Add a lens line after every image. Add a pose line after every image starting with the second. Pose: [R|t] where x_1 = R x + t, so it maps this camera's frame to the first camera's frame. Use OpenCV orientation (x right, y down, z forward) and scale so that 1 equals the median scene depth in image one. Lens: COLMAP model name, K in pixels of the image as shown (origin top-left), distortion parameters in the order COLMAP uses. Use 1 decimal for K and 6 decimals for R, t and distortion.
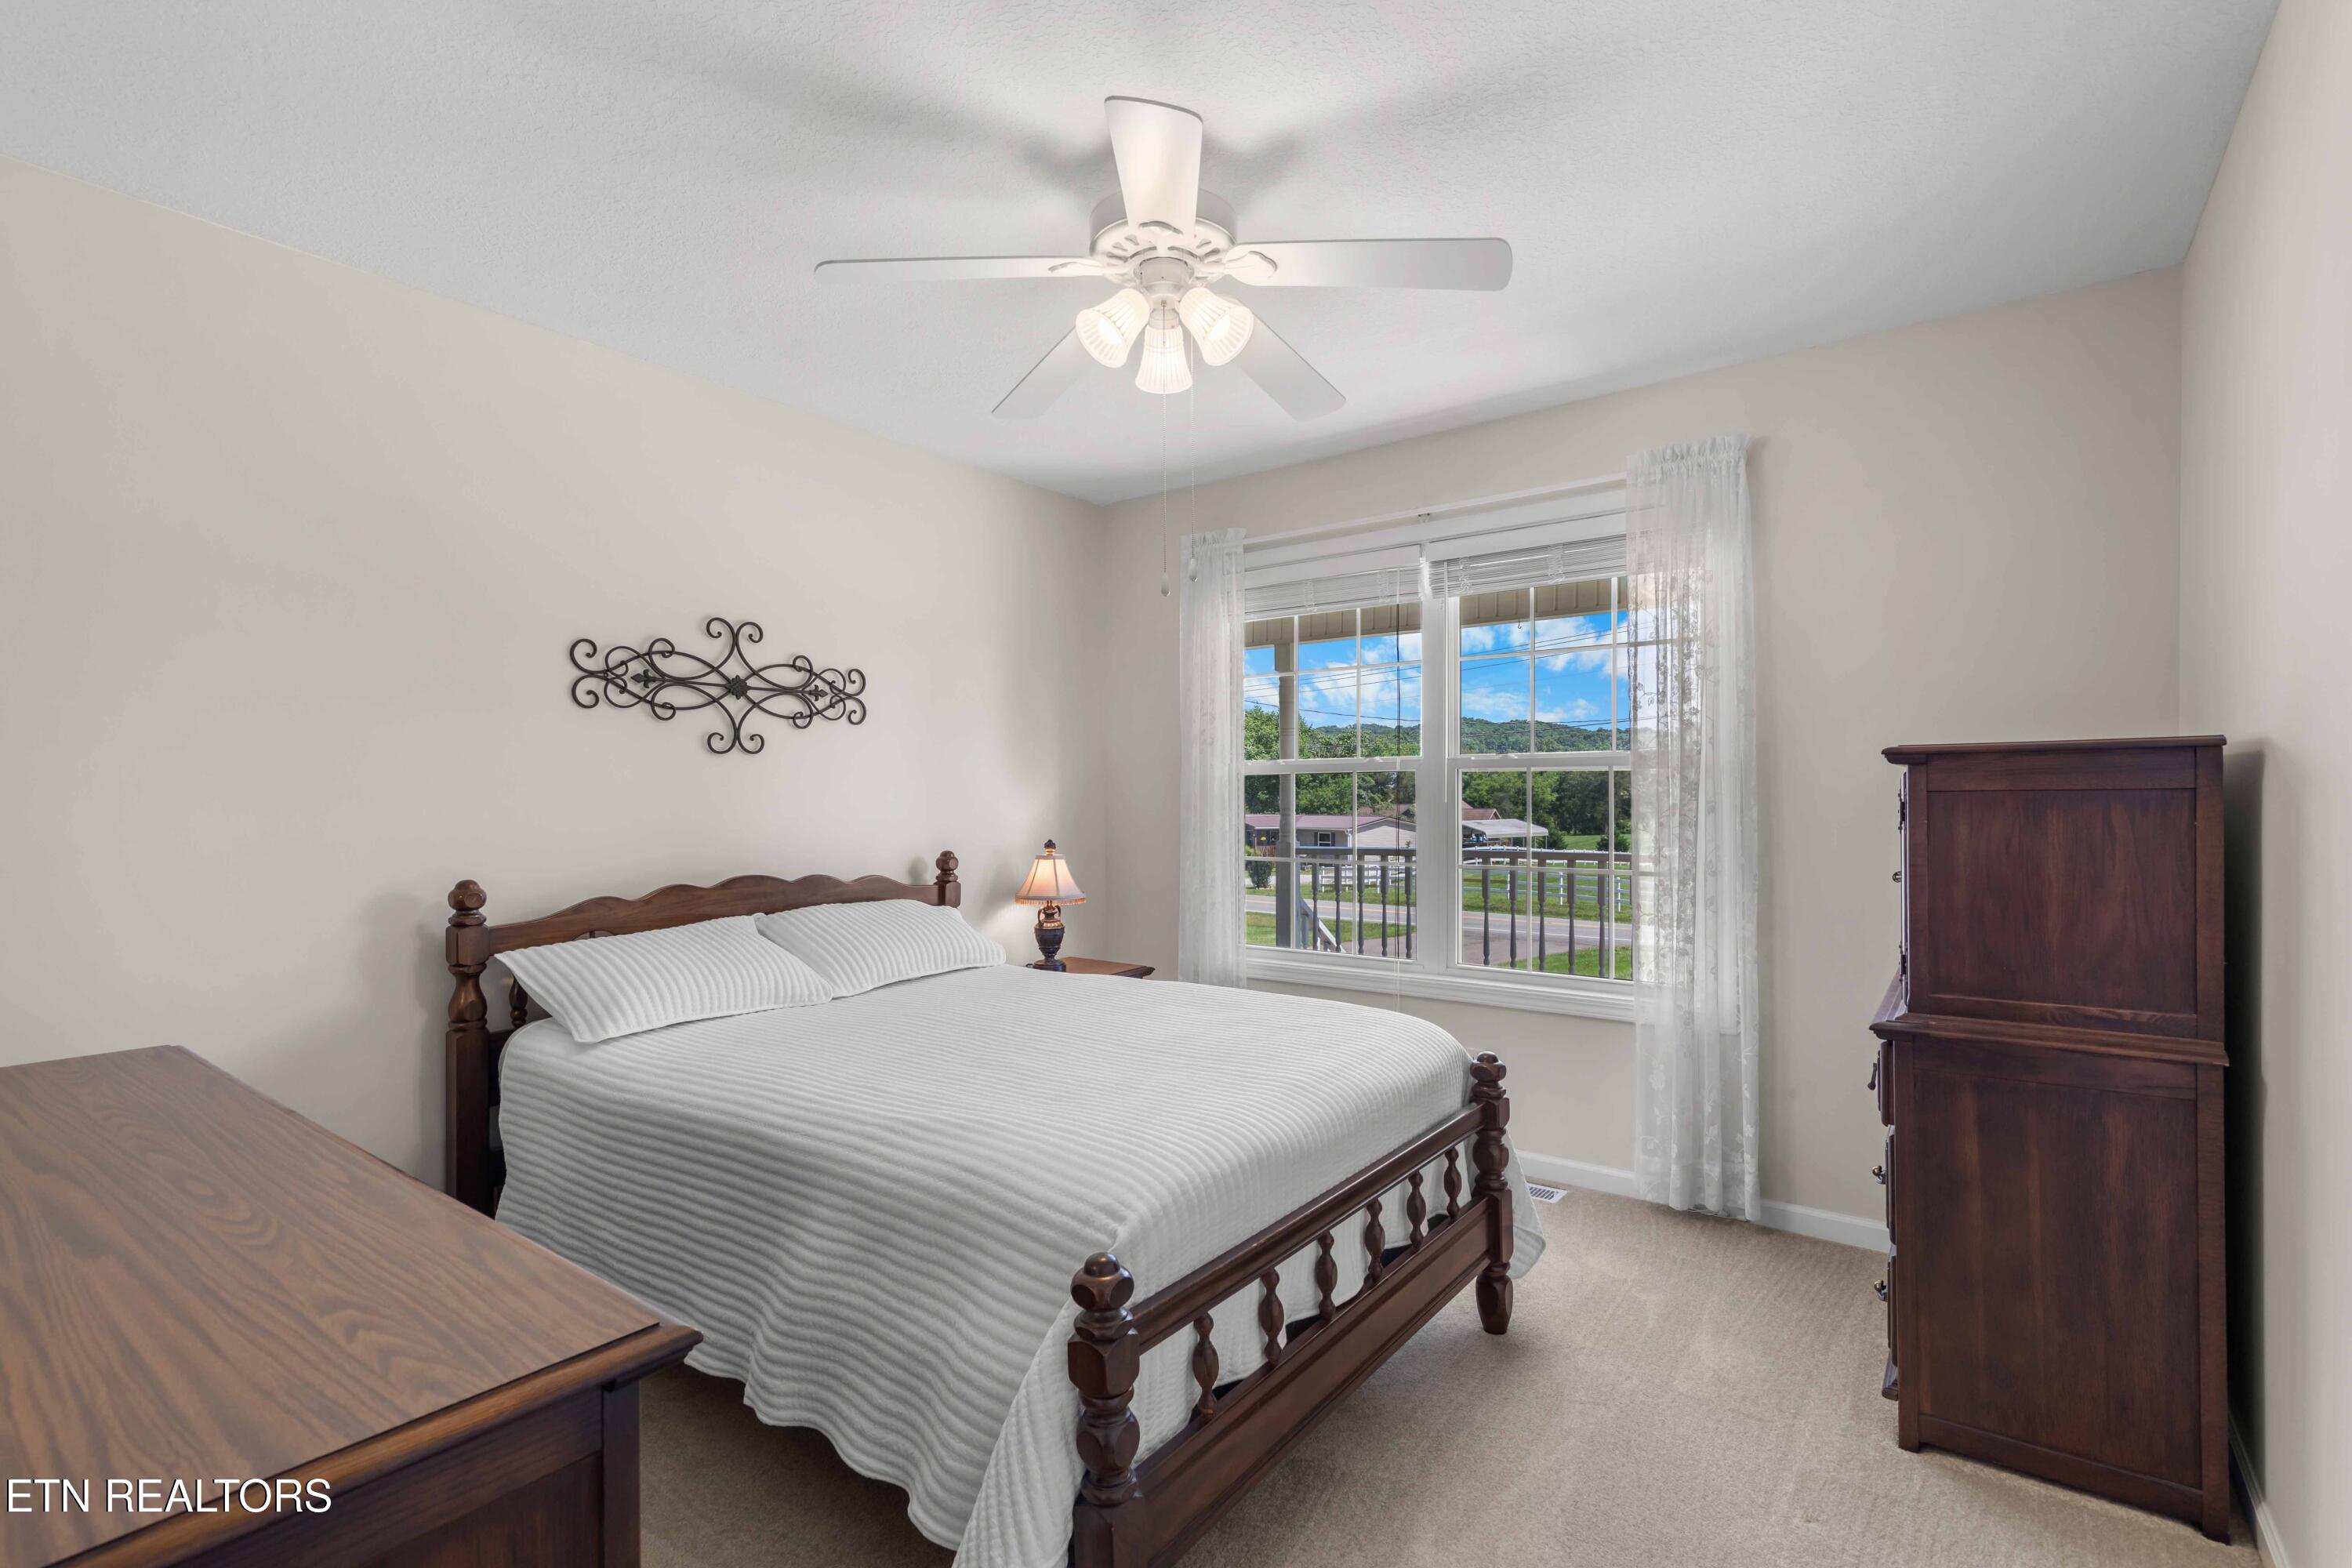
lens RADIAL K [[1089.6, 0, 1176.0], [0, 1089.6, 784.0], [0, 0, 1]] dist [0.000318, 0.000046]
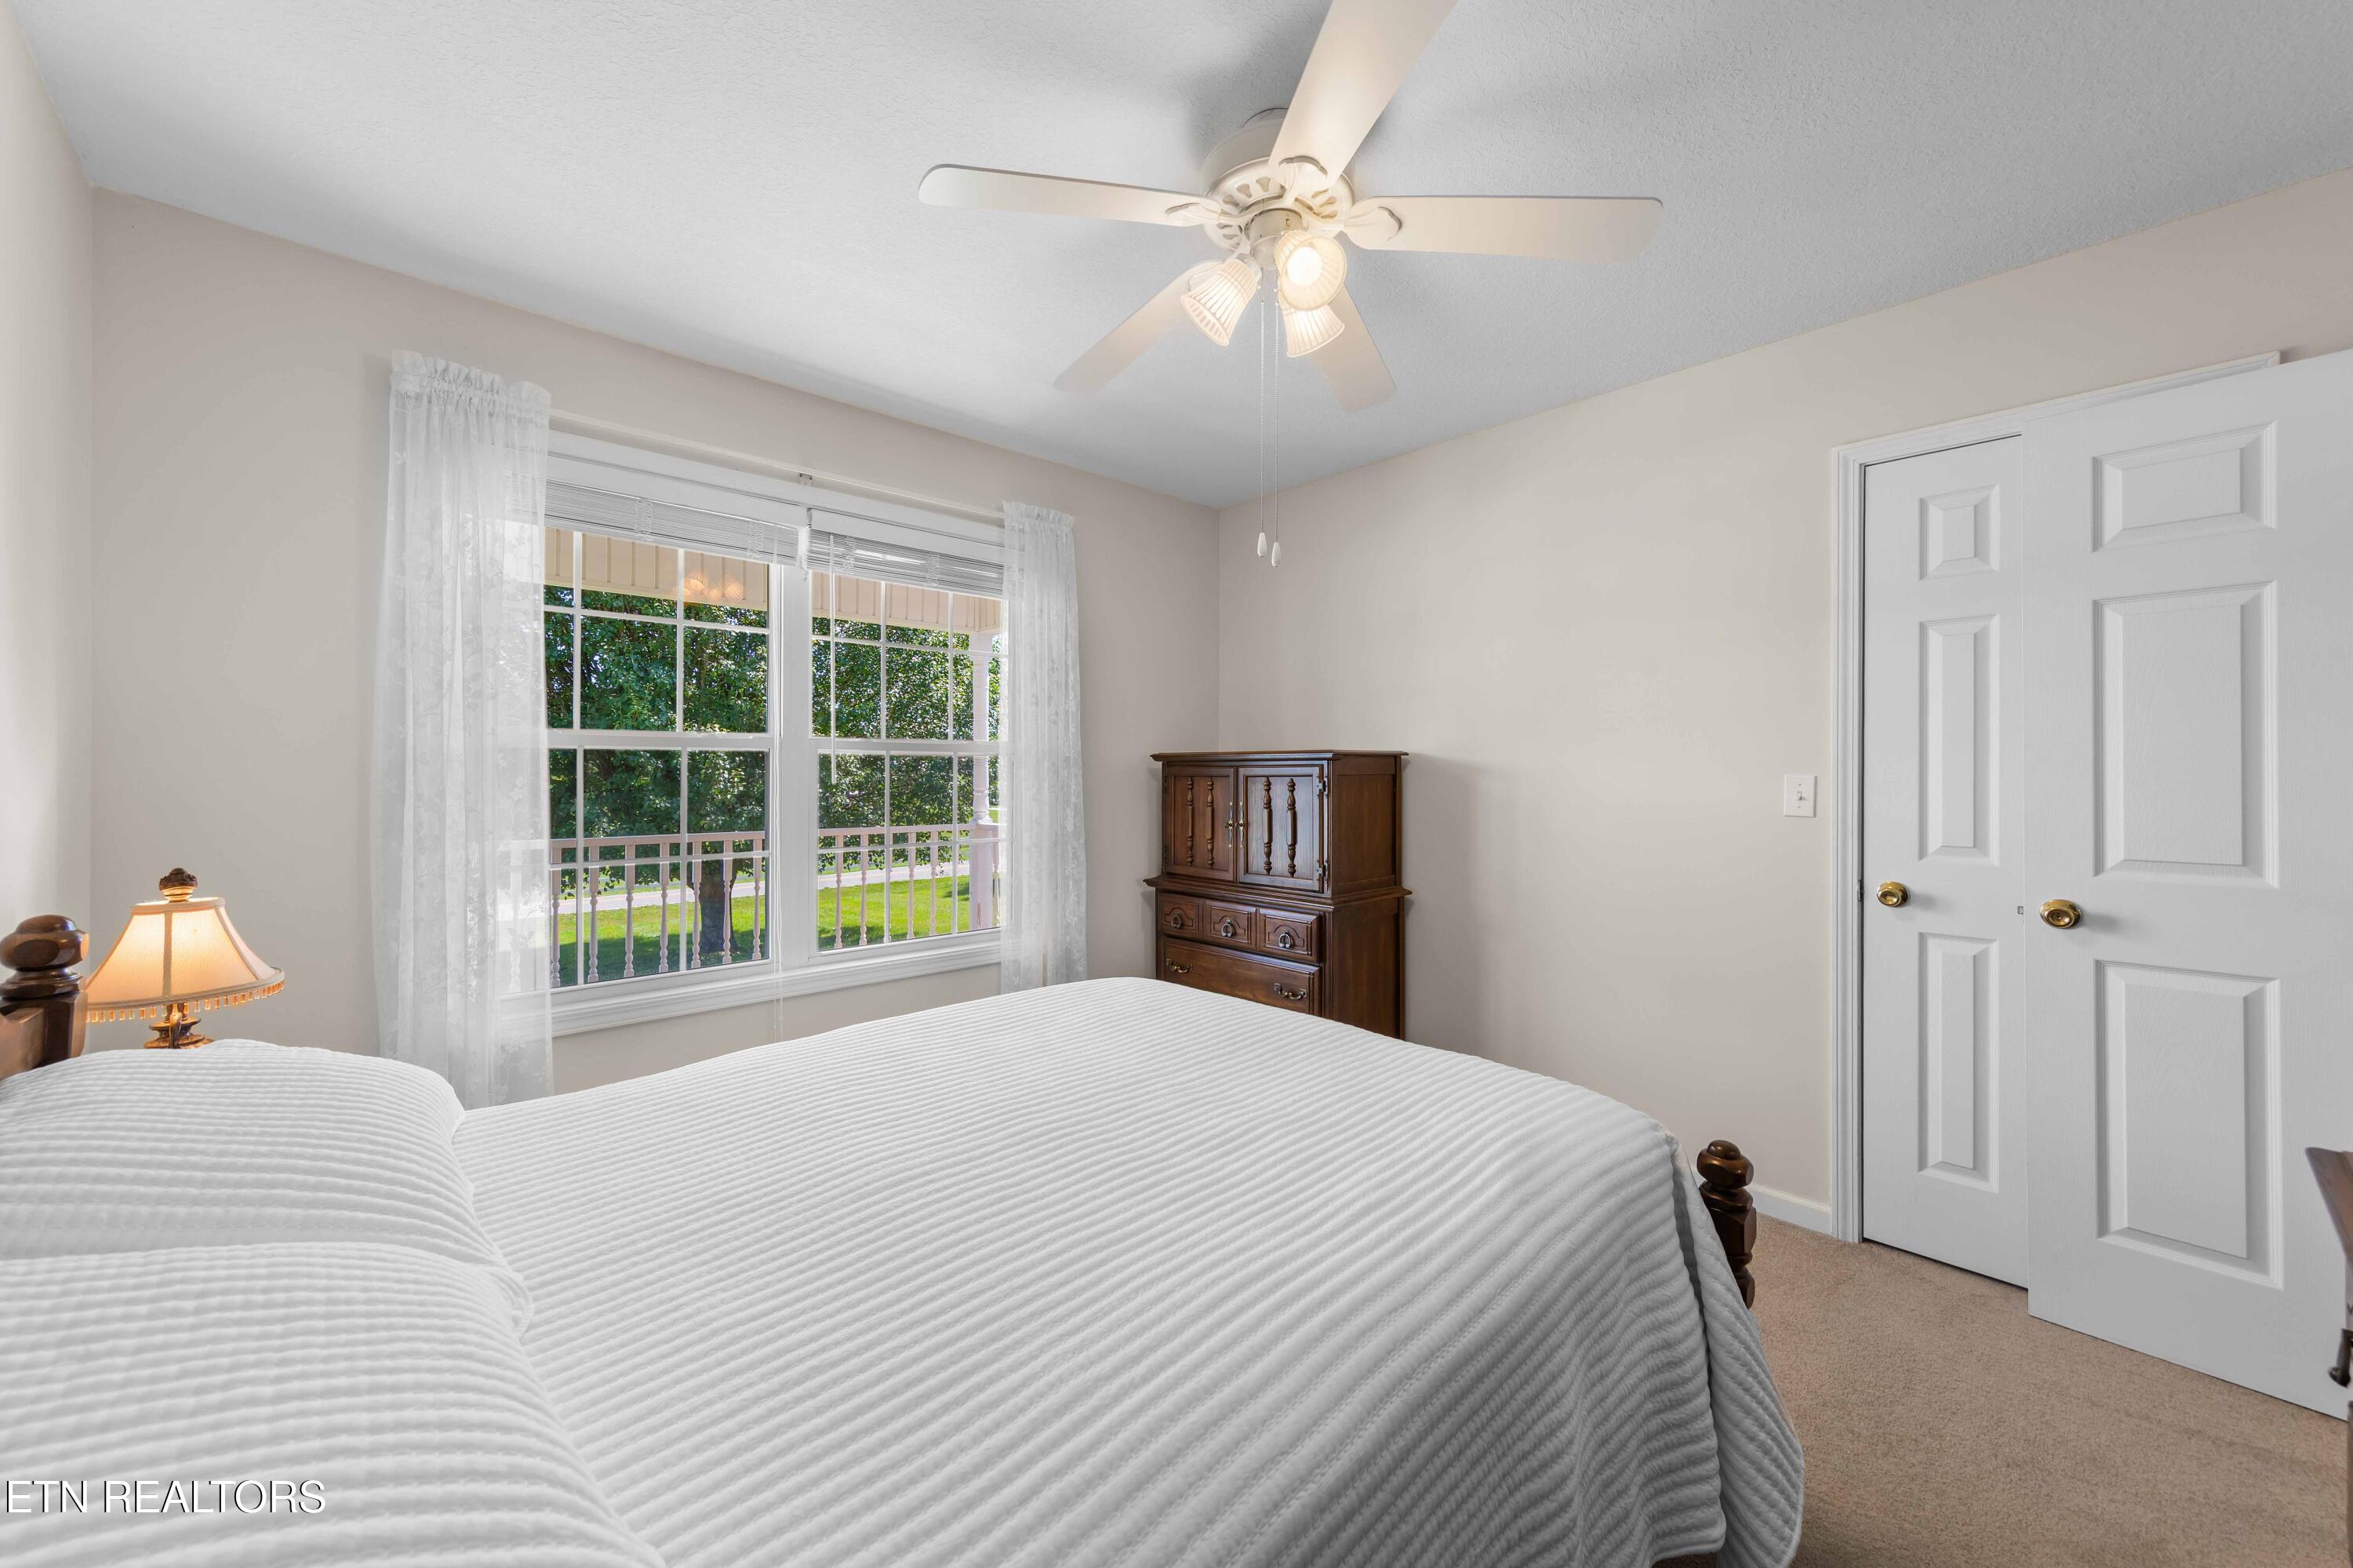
lens RADIAL K [[868.2, 0, 1176.5], [0, 868.2, 784.0], [0, 0, 1]] dist [0.000929, 0.000042]
pose [[0.156554, -0.001871, 0.987668, -0.484642], [-0.018753, 0.999812, 0.004866, 0.005994], [-0.987491, -0.019284, 0.156489, 0.602333]]
